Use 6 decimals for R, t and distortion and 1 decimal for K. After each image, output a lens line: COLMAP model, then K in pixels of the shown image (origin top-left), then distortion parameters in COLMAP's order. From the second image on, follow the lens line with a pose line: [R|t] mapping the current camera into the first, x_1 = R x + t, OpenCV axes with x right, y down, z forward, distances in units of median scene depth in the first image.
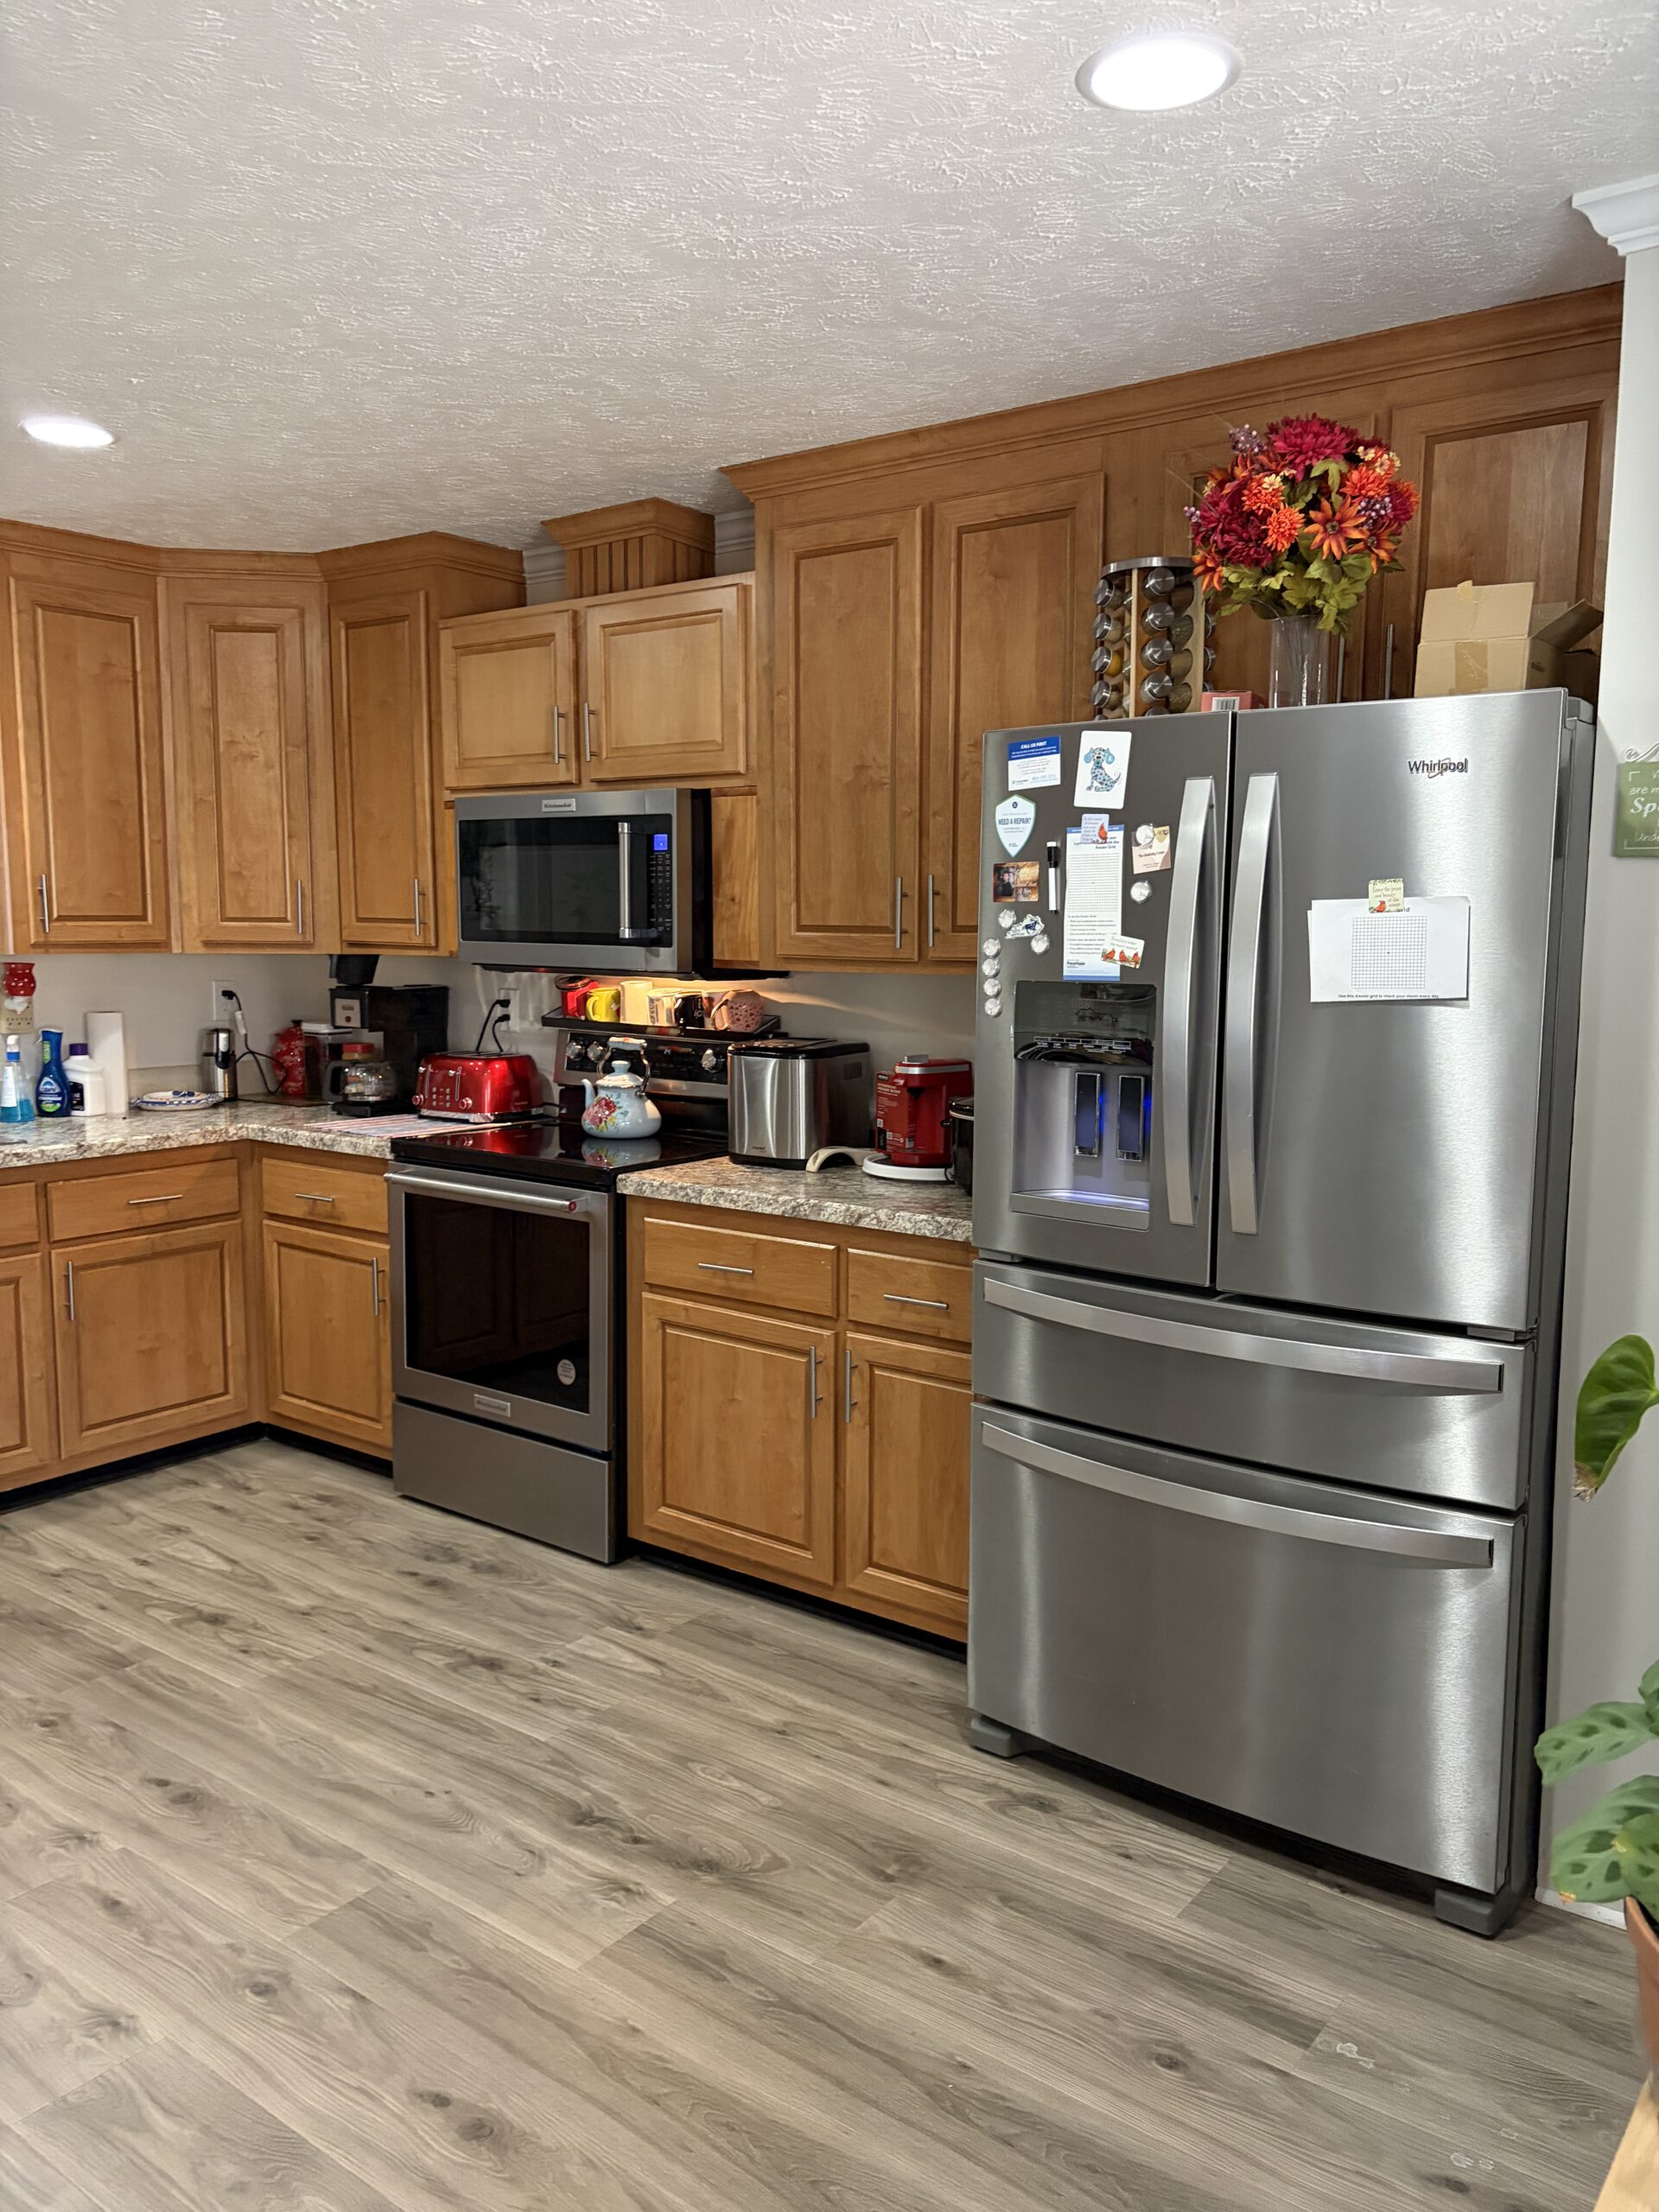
lens RADIAL K [[1696.5, 0, 821.3], [0, 1696.5, 1110.9], [0, 0, 1]] dist [0.064686, -0.071162]
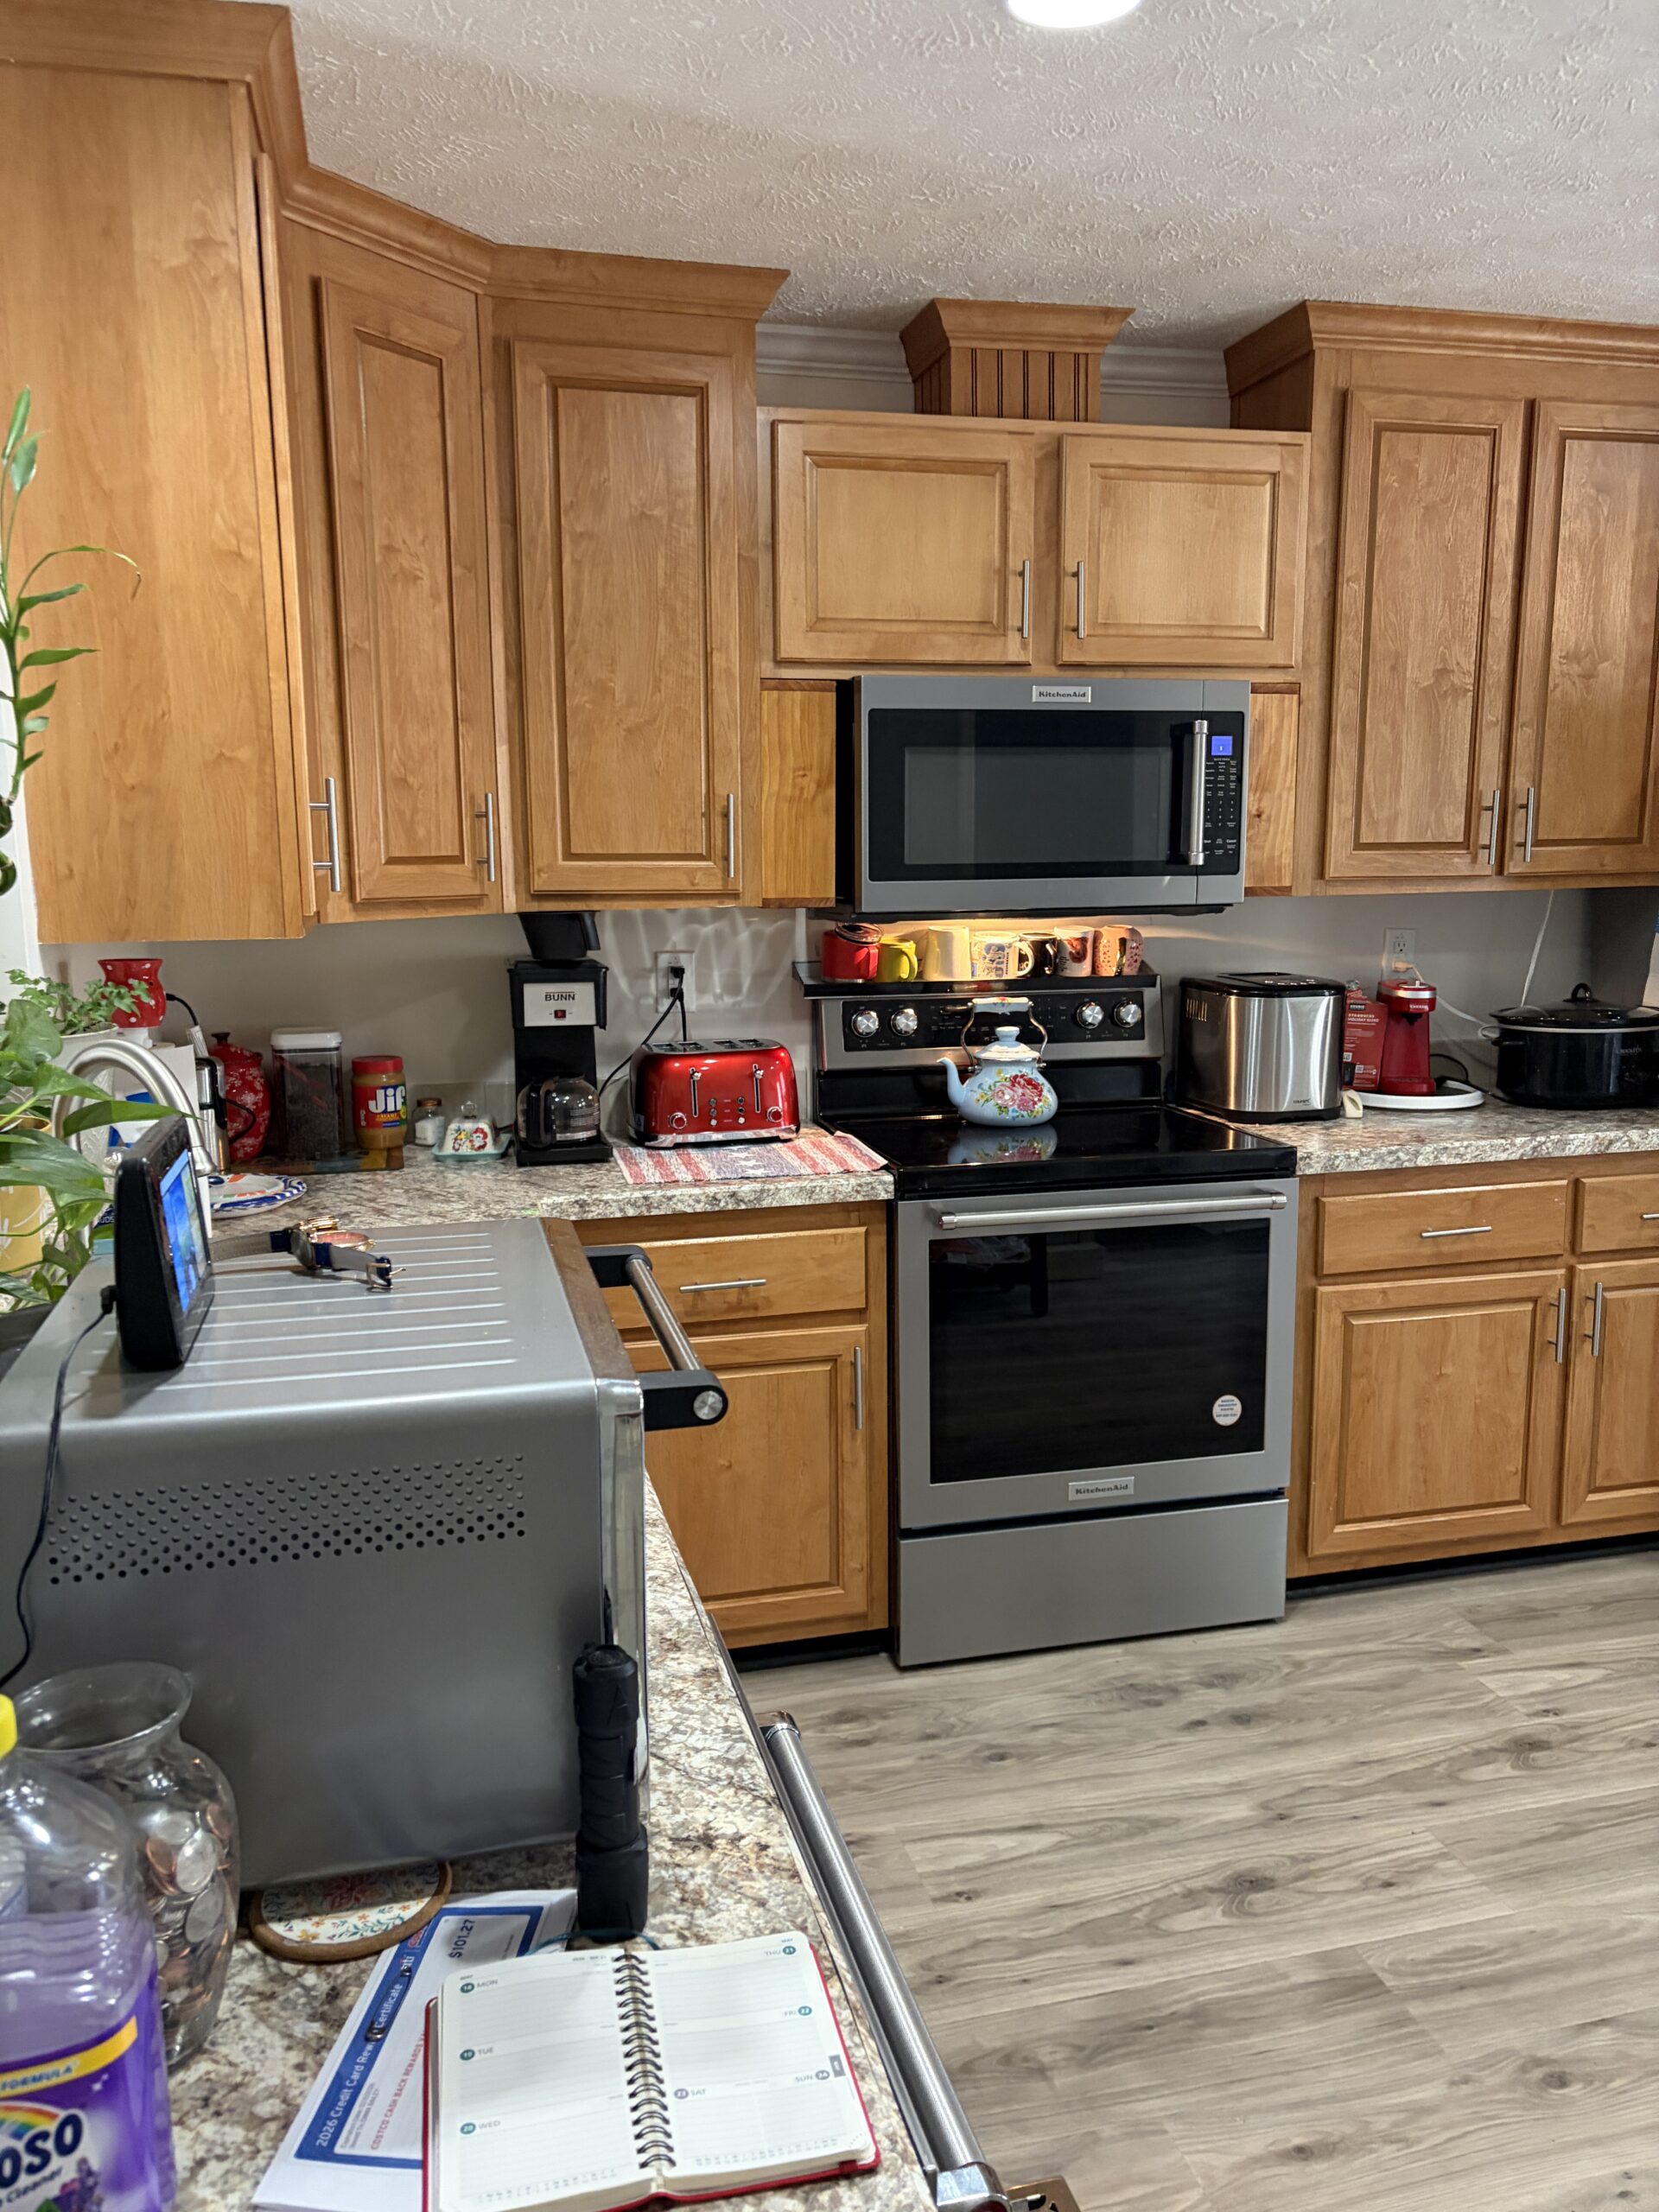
lens RADIAL K [[1655.5, 0, 833.0], [0, 1655.5, 1113.1], [0, 0, 1]] dist [0.045968, -0.071971]
pose [[0.612334, -0.139289, 0.778232, -0.867073], [0.106123, 0.989930, 0.093678, -0.079684], [-0.783444, 0.025226, 0.620950, 0.664692]]
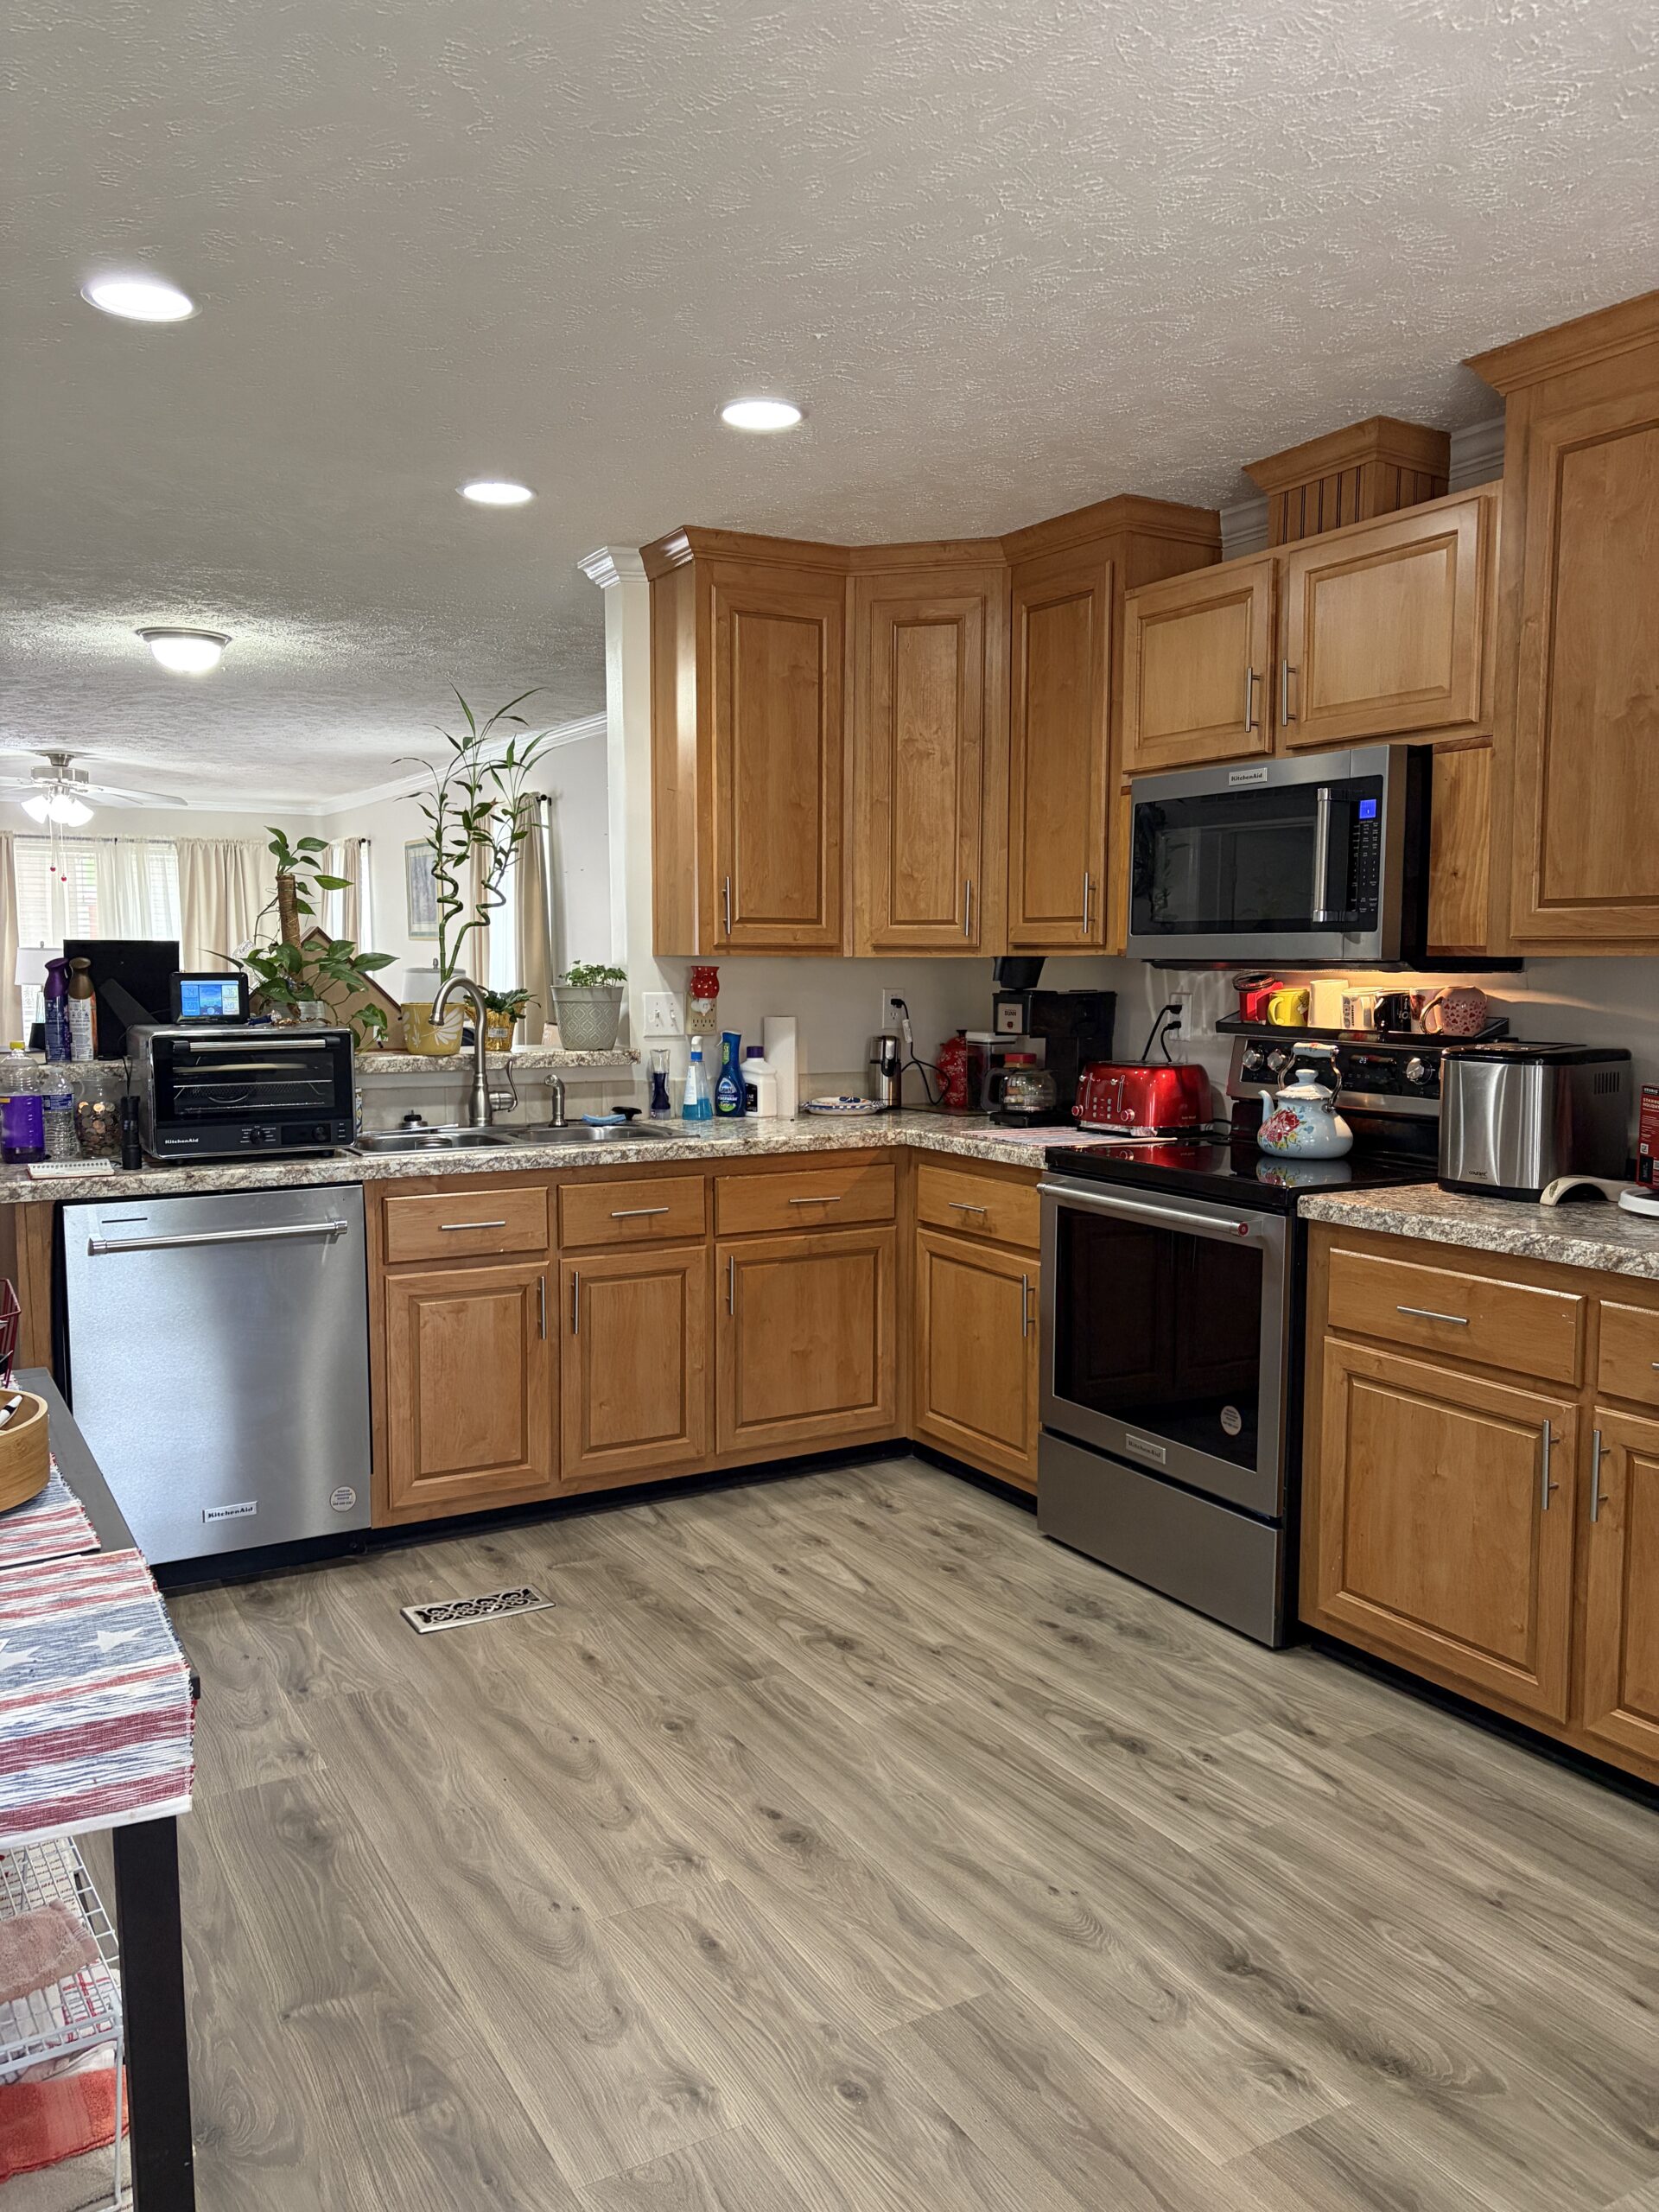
lens RADIAL K [[1696.5, 0, 821.3], [0, 1696.5, 1110.9], [0, 0, 1]] dist [0.064686, -0.071162]
pose [[0.923879, 0.032841, -0.381273, -0.015831], [-0.043711, 0.998846, -0.019881, 0.022175], [0.380180, 0.035033, 0.924249, 0.109515]]
